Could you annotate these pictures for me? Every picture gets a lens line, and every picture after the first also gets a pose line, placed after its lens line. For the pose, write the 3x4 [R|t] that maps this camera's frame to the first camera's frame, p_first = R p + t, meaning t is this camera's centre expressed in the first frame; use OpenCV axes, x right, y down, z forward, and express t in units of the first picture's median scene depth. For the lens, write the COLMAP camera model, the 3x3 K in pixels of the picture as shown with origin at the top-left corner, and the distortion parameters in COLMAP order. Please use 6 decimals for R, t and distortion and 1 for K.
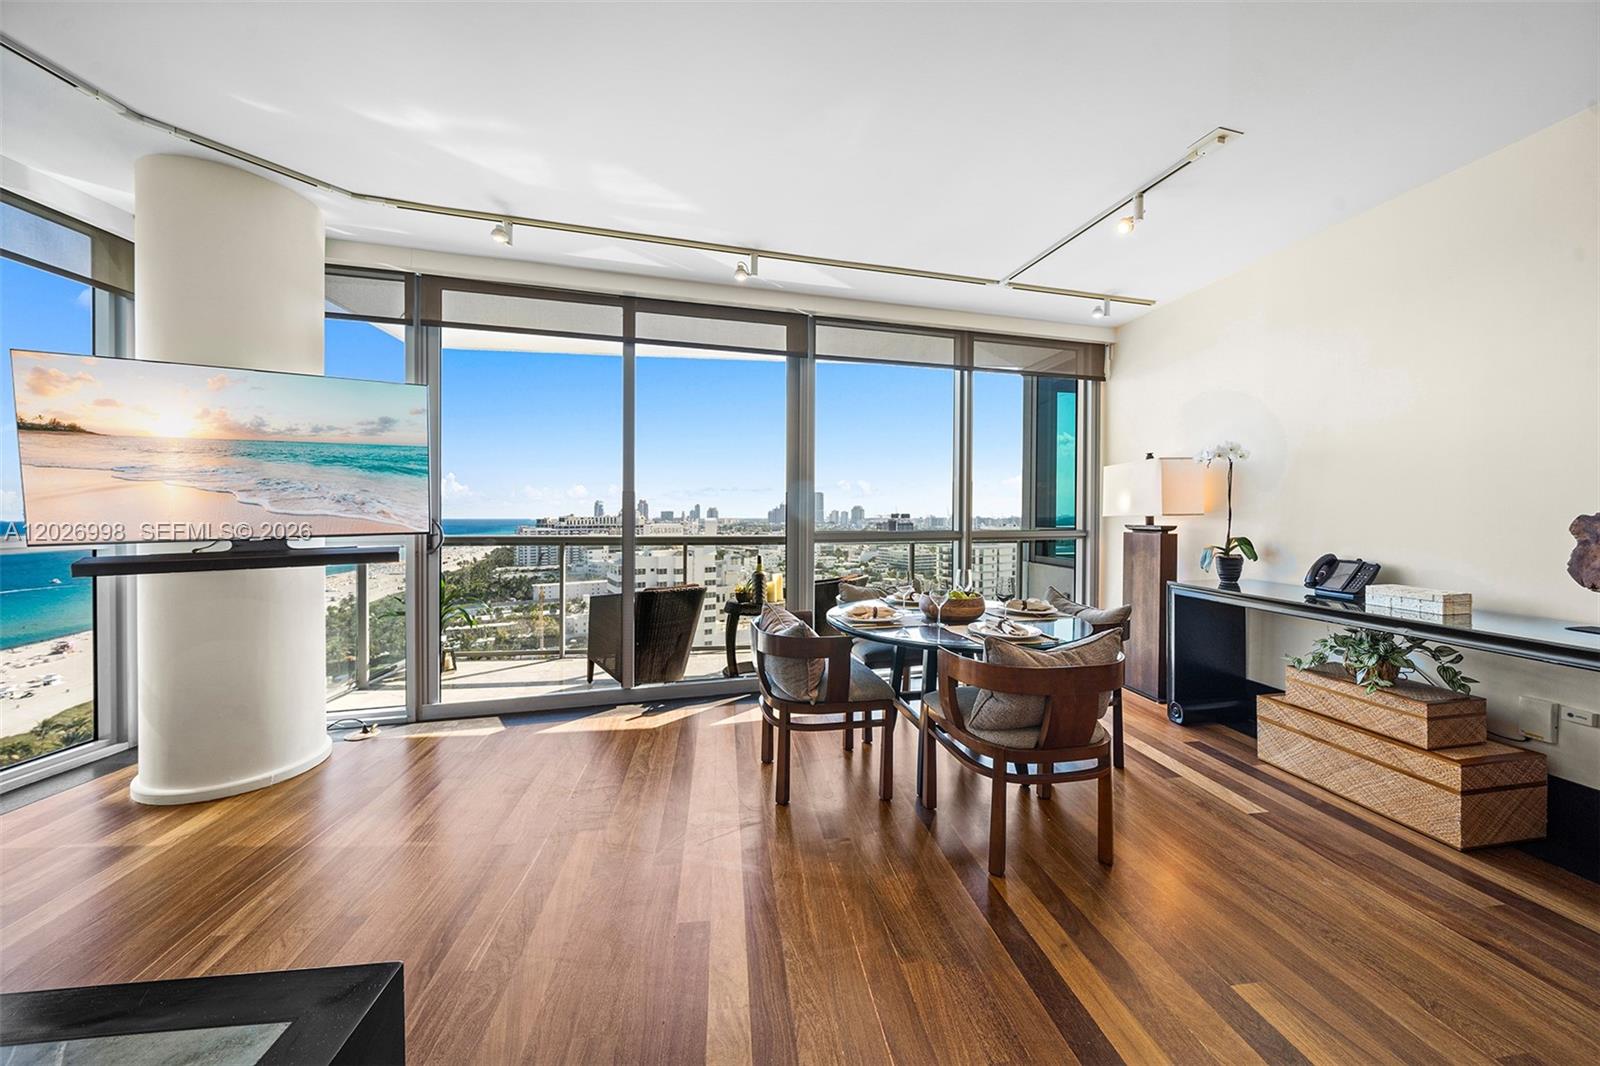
lens RADIAL K [[552.3, 0, 795.4], [0, 552.3, 511.9], [0, 0, 1]] dist [-0.007160, -0.000117]
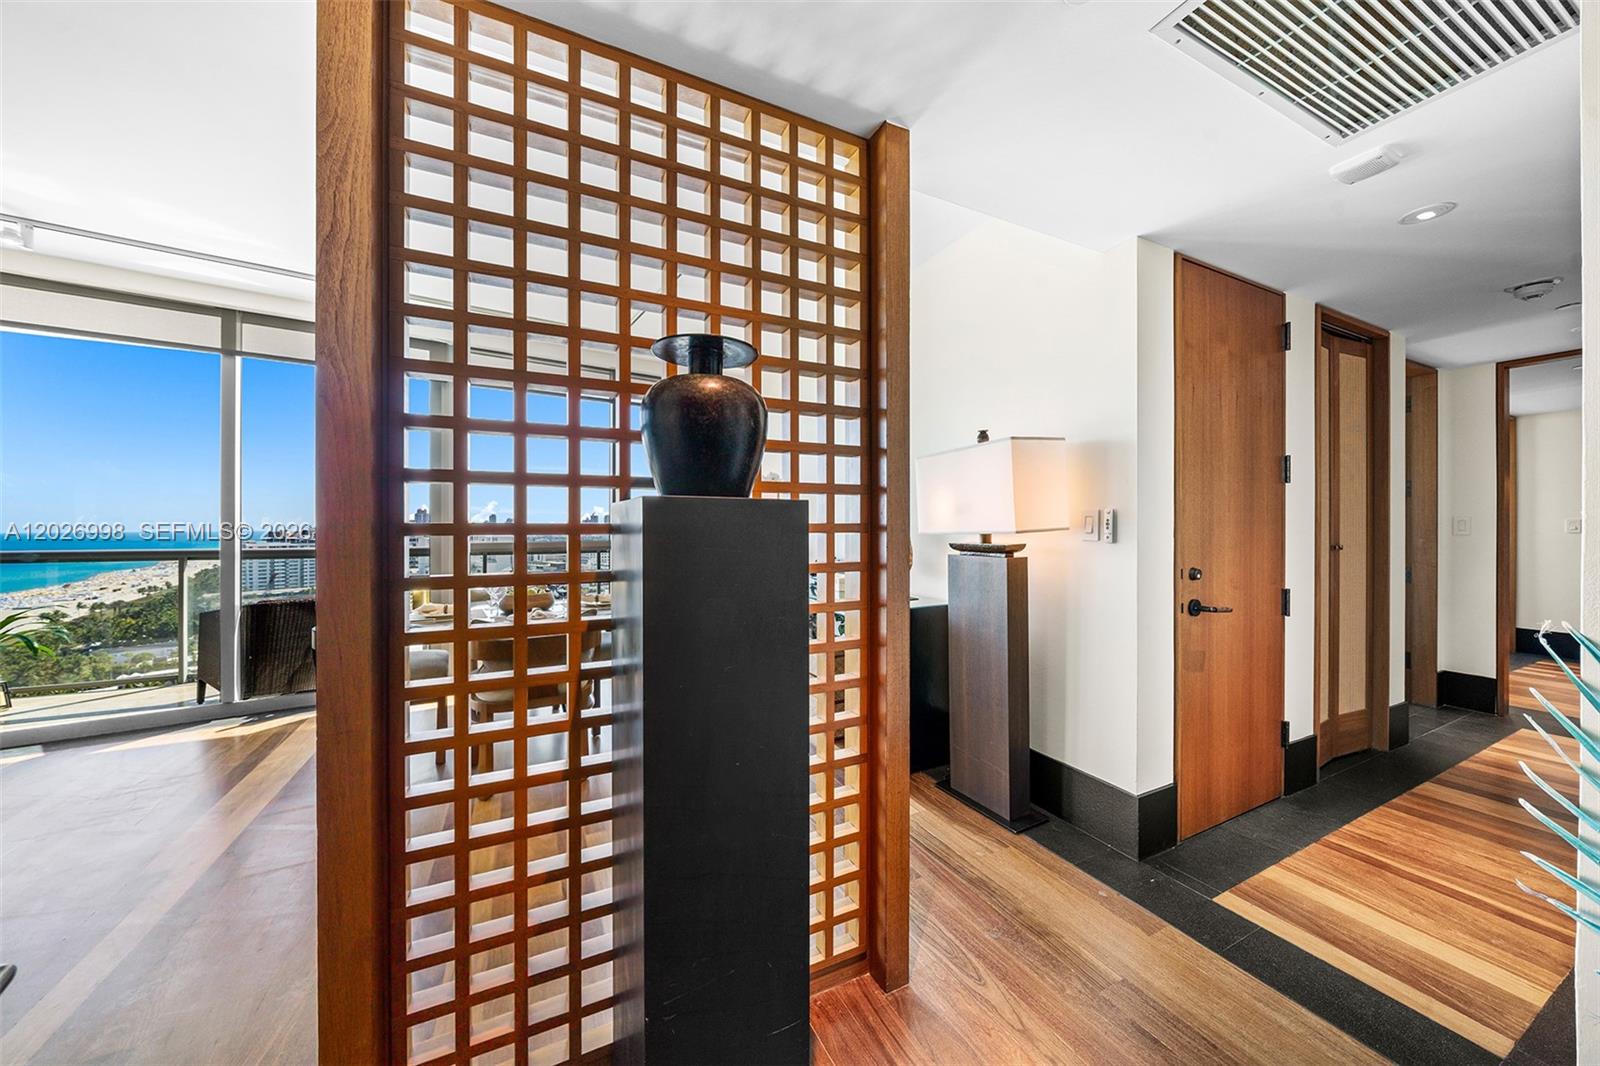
lens RADIAL K [[552.6, 0, 791.4], [0, 552.6, 523.4], [0, 0, 1]] dist [-0.000113, 0.000174]
pose [[0.950218, -0.000518, 0.311585, 0.359866], [0.000113, 0.999999, 0.001320, -0.003747], [-0.311586, -0.001219, 0.950217, -0.272284]]
